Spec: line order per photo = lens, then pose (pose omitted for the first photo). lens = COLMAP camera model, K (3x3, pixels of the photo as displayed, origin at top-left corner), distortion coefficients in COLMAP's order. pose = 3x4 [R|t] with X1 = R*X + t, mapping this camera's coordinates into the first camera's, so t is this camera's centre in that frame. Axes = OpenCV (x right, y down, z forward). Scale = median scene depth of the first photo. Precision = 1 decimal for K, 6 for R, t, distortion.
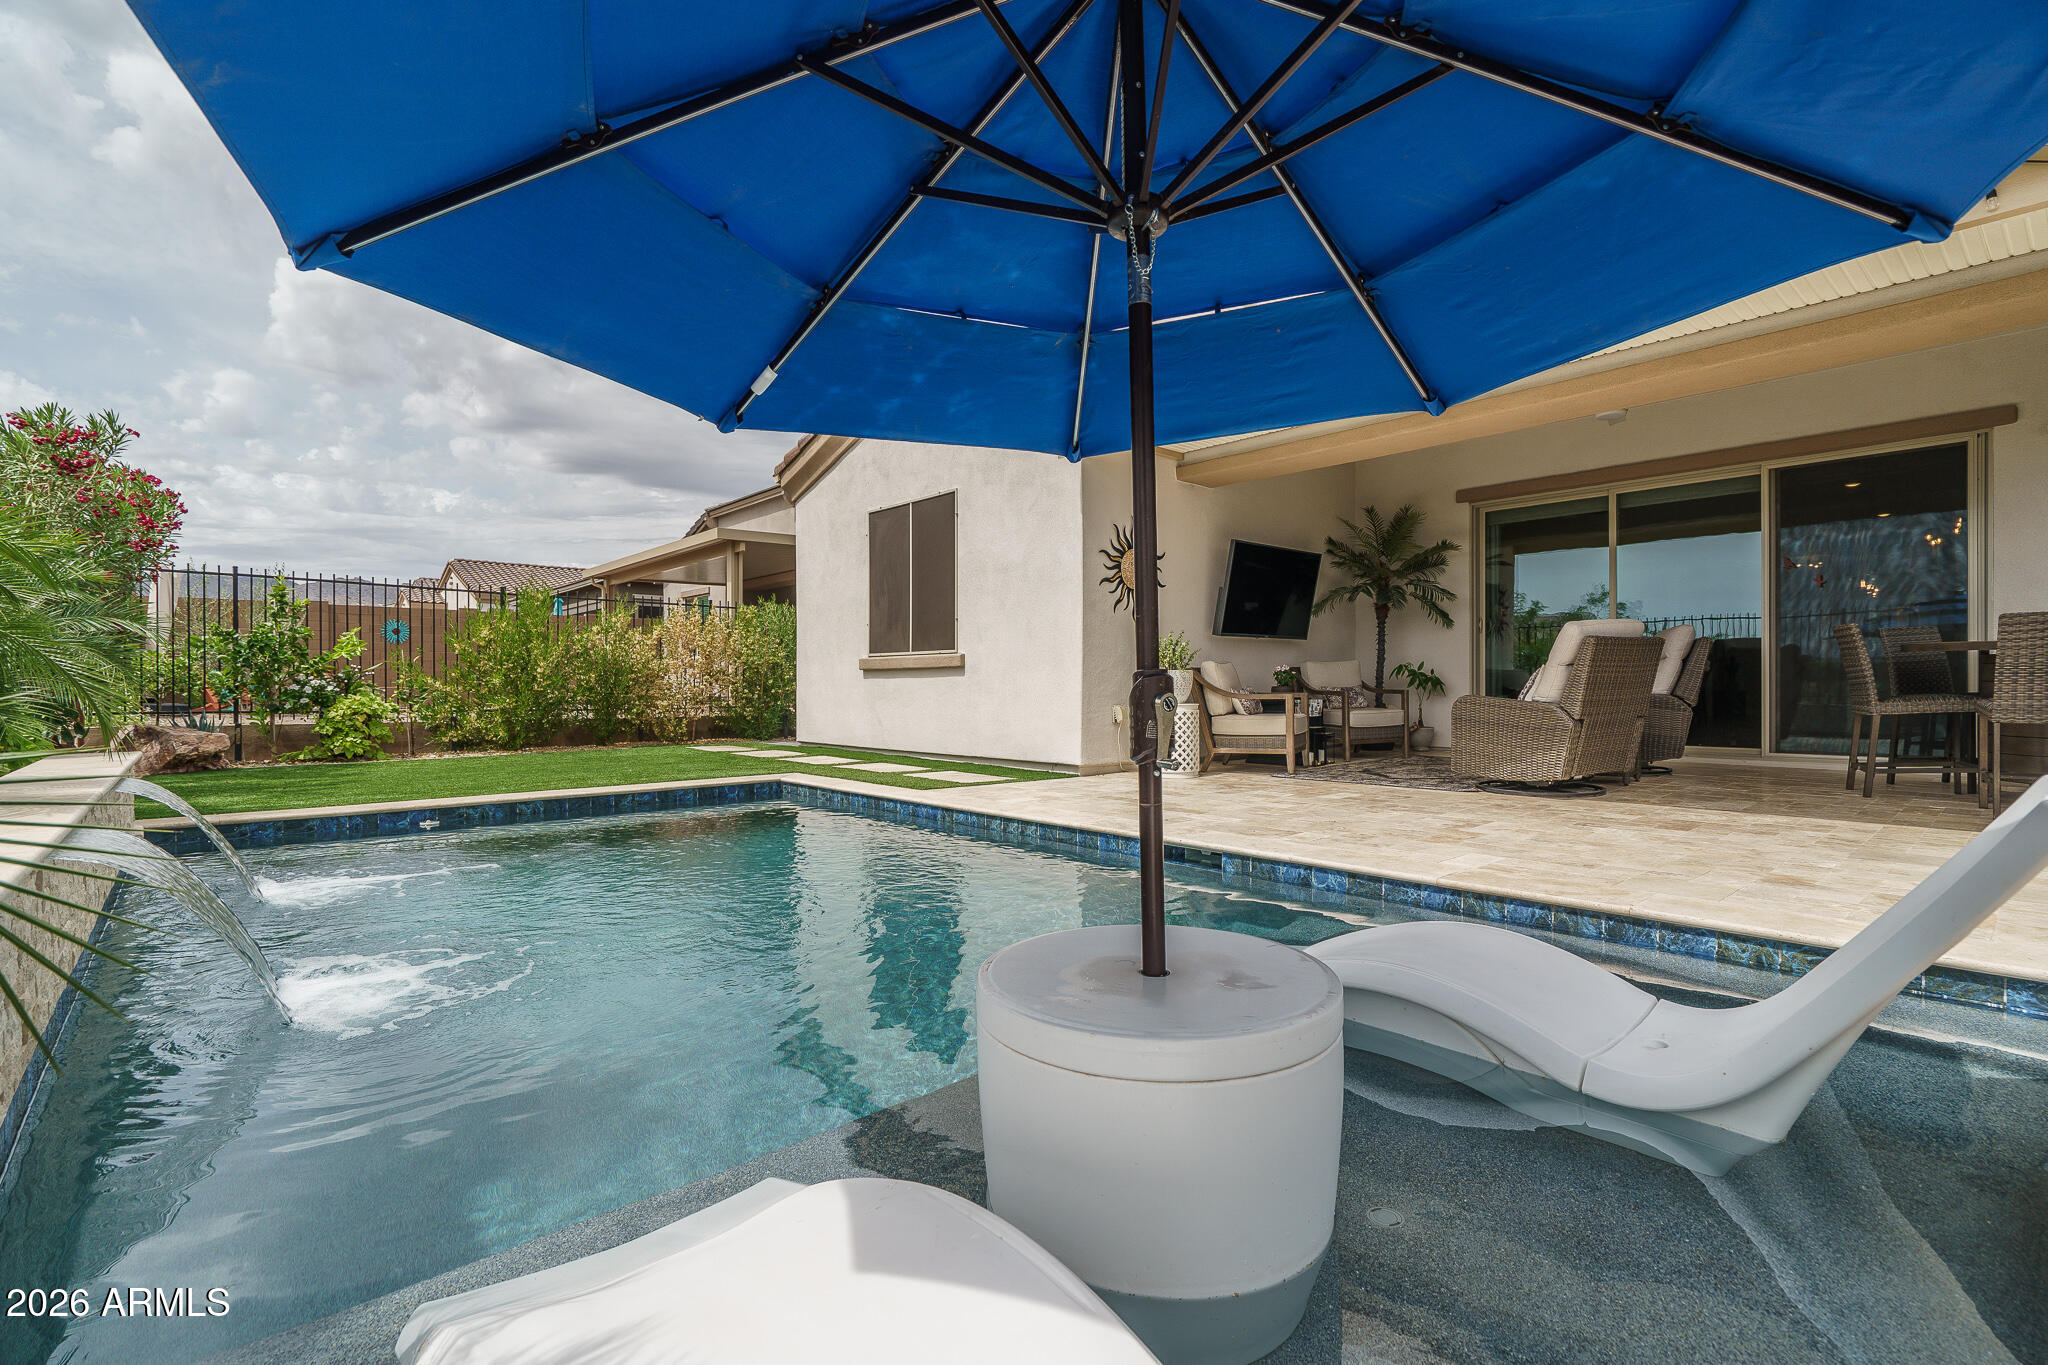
lens RADIAL K [[927.8, 0, 1024.0], [0, 927.8, 682.5], [0, 0, 1]] dist [0.000965, 0.000352]
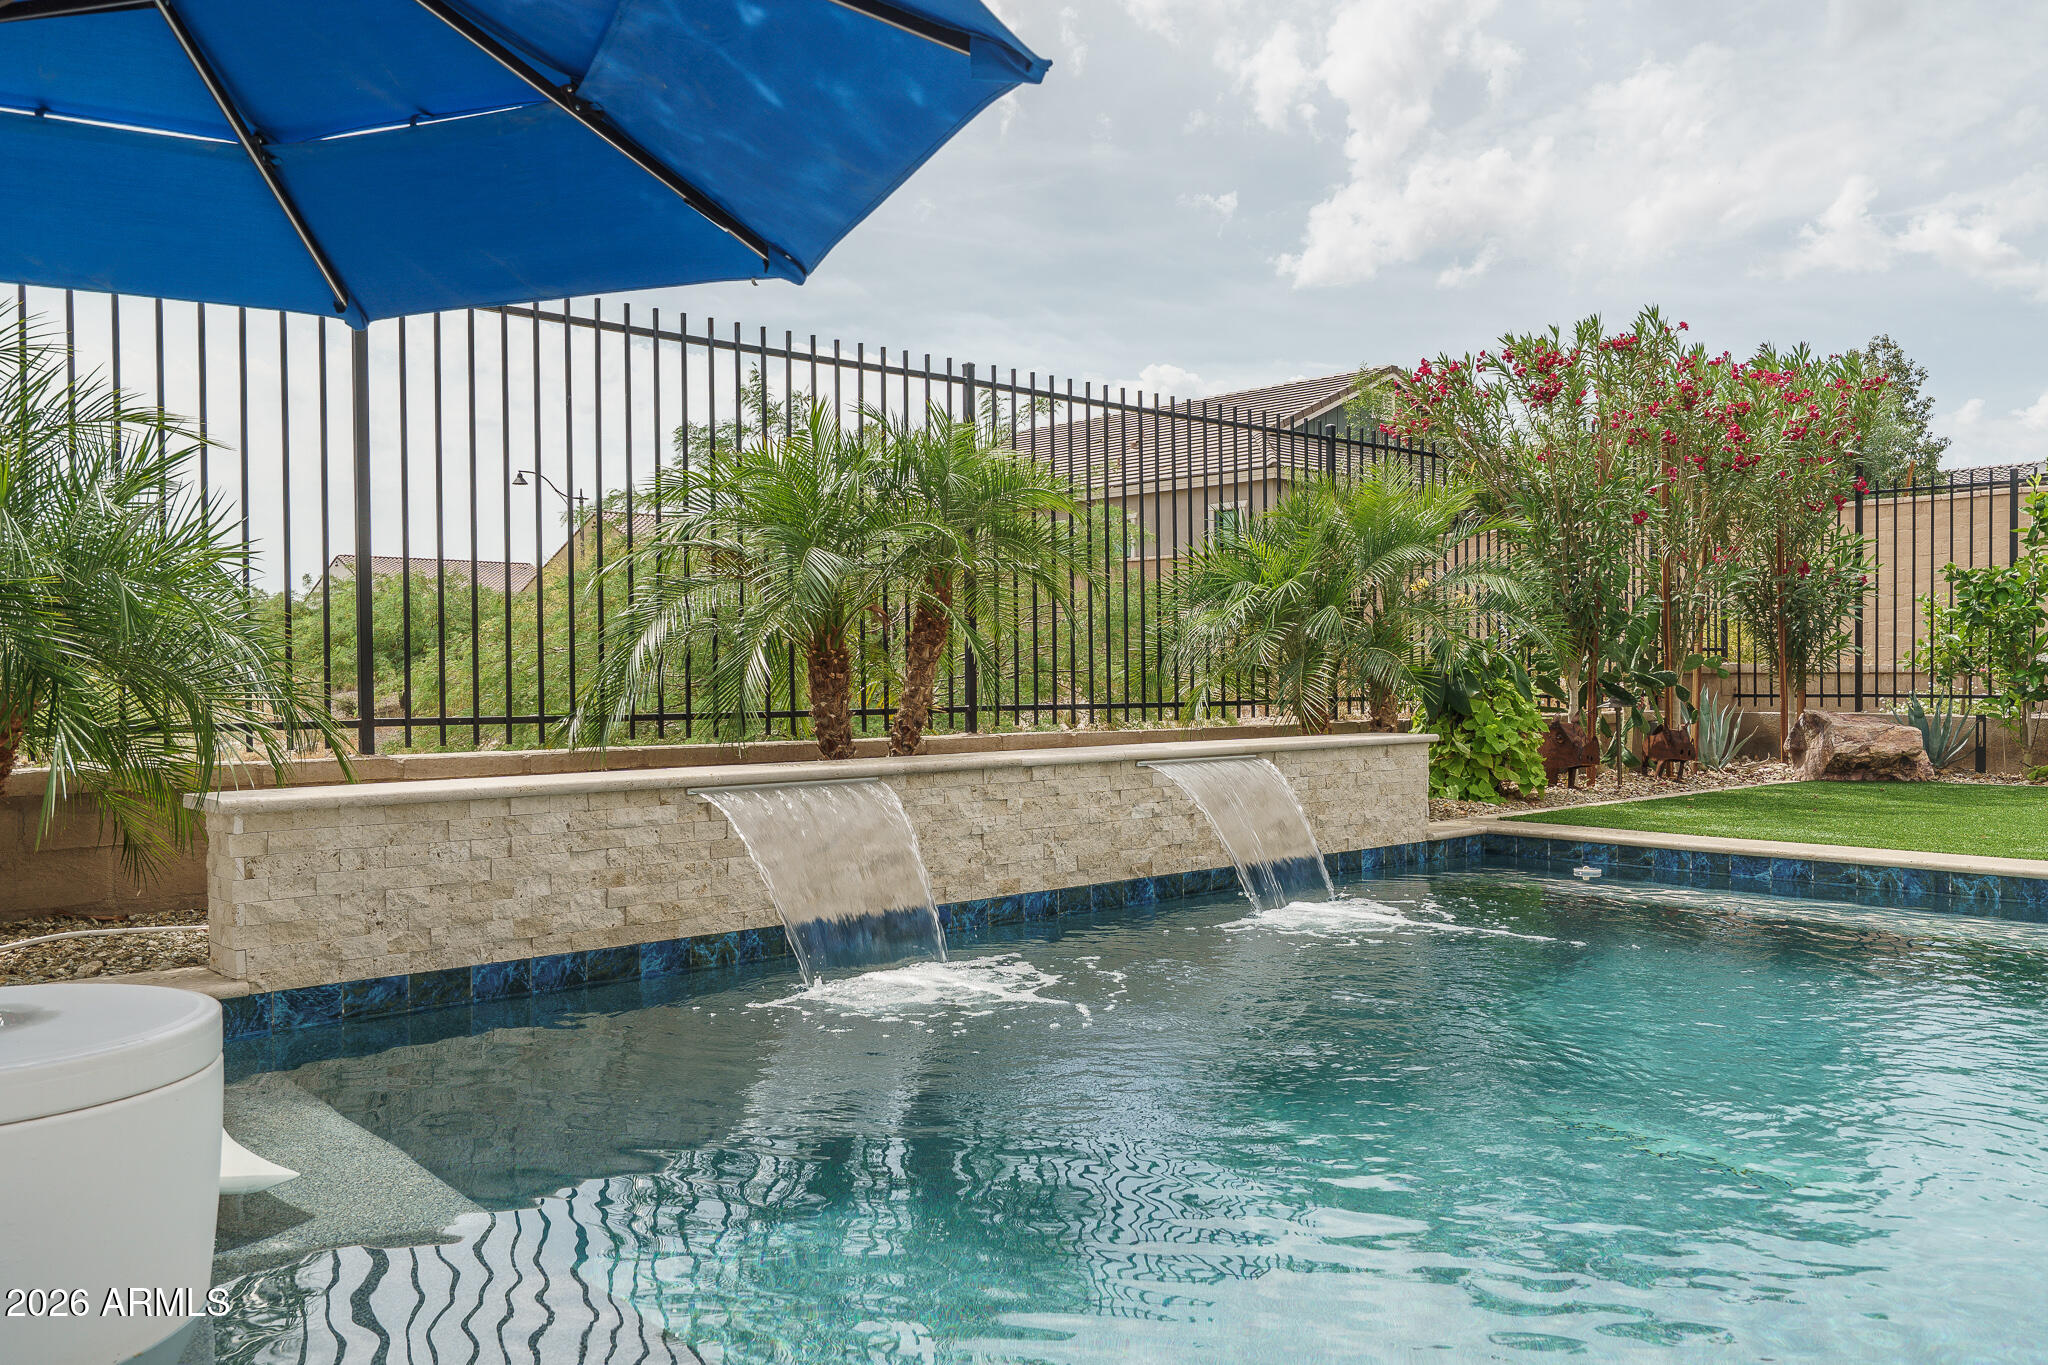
lens RADIAL K [[1572.8, 0, 1021.0], [0, 1572.8, 702.5], [0, 0, 1]] dist [0.007623, 0.001194]
pose [[0.013850, 0.024071, -0.999614, 0.231797], [0.006792, 0.999685, 0.024167, 0.004966], [0.999881, -0.007124, 0.013682, 0.313998]]
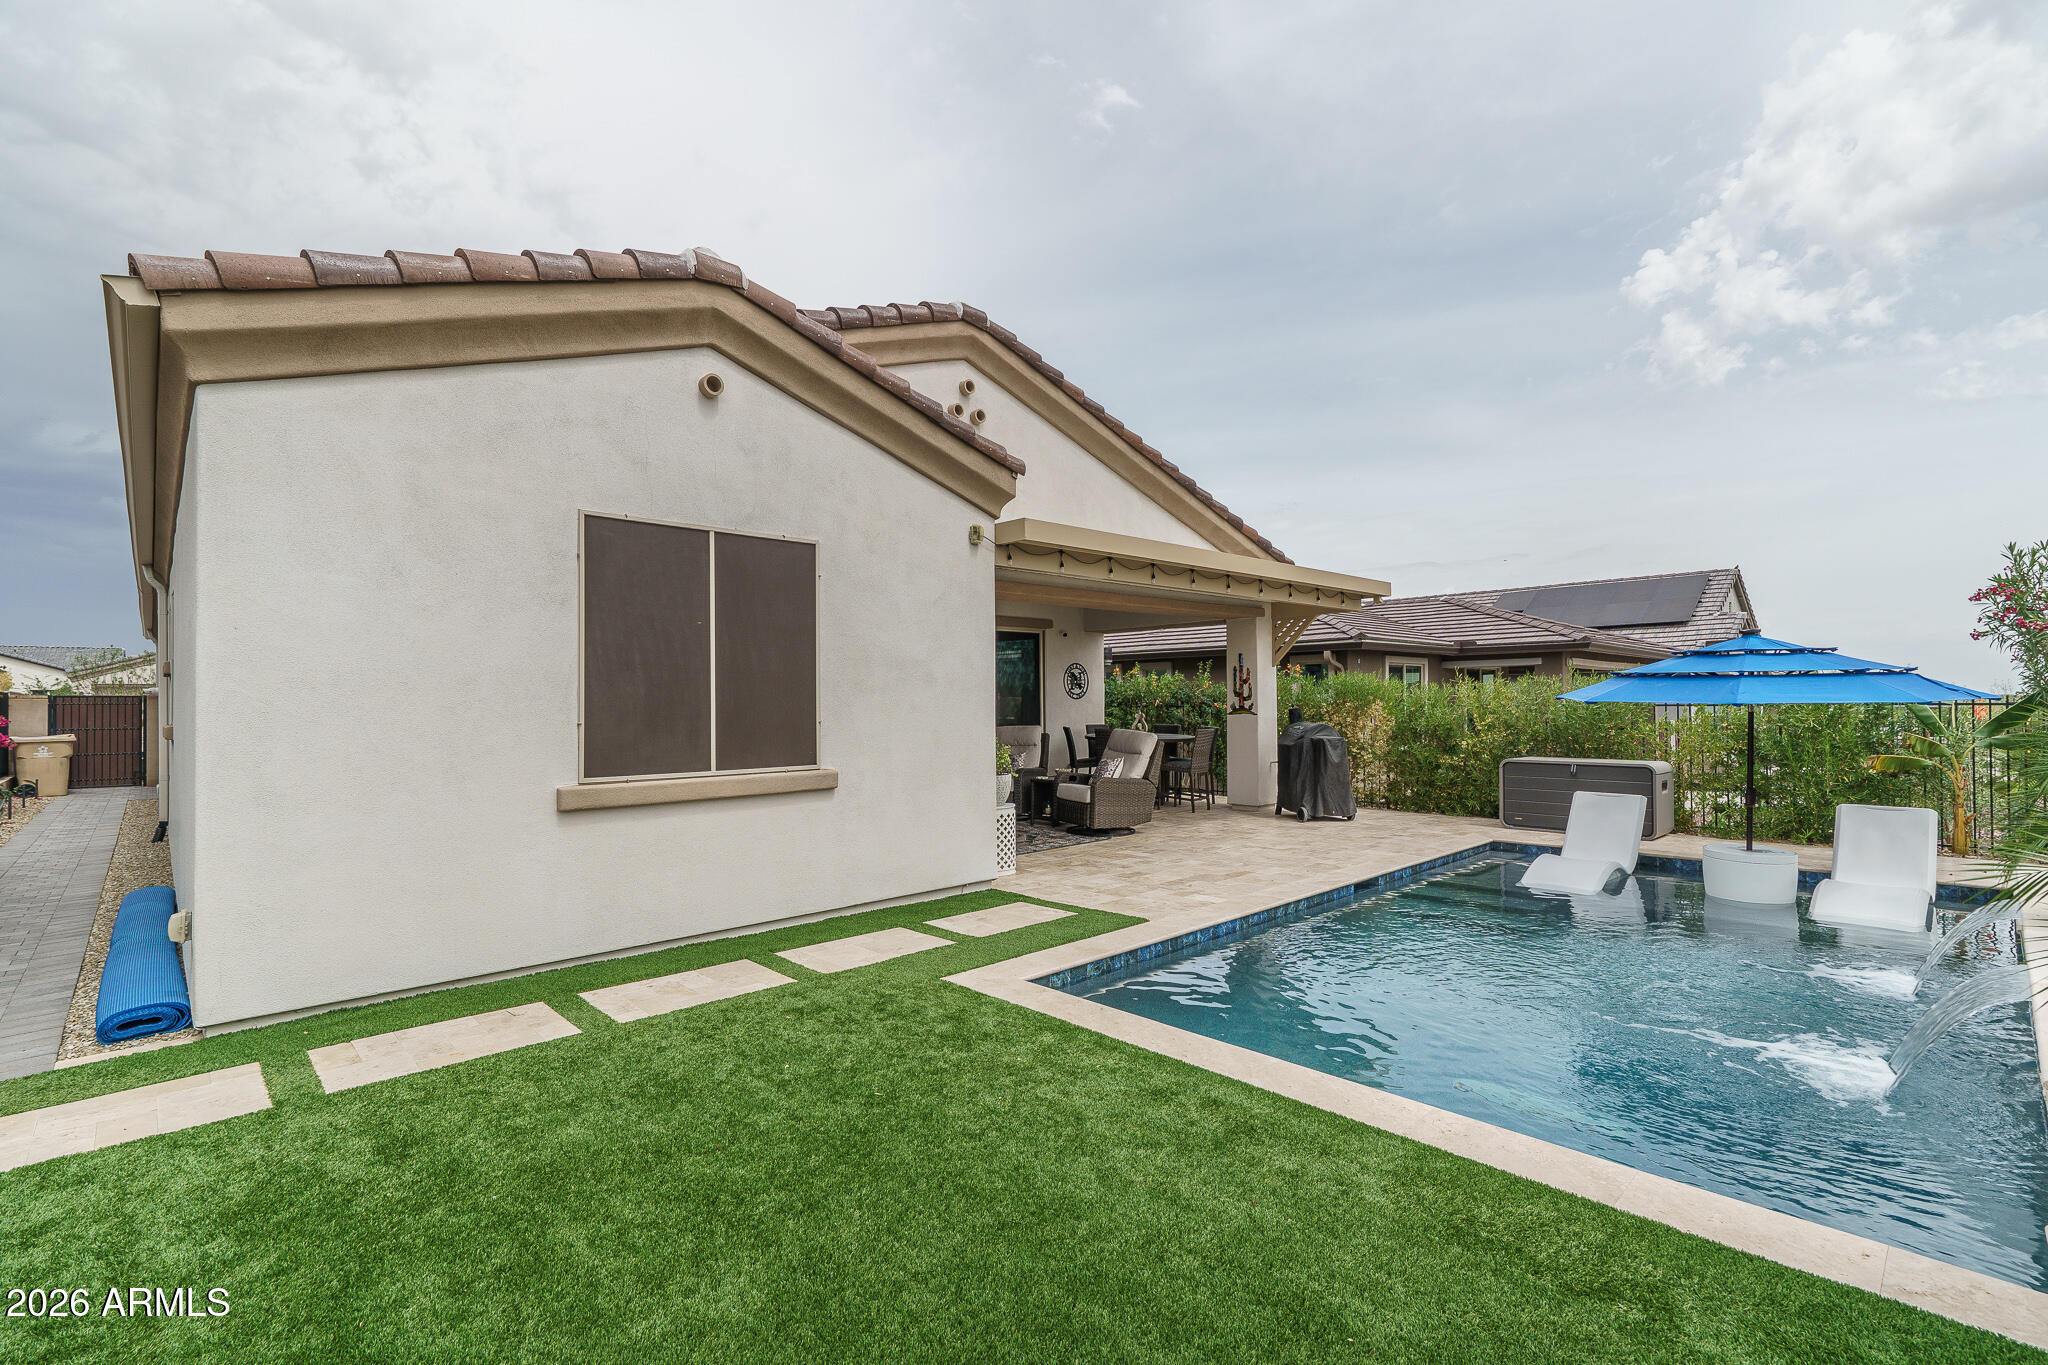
lens RADIAL K [[927.8, 0, 1024.0], [0, 927.8, 682.5], [0, 0, 1]] dist [0.000965, 0.000352]
pose [[-0.036082, 0.021282, 0.999122, -0.769315], [0.001104, 0.999773, -0.021256, -0.080212], [-0.999348, 0.000336, -0.036097, 0.831009]]
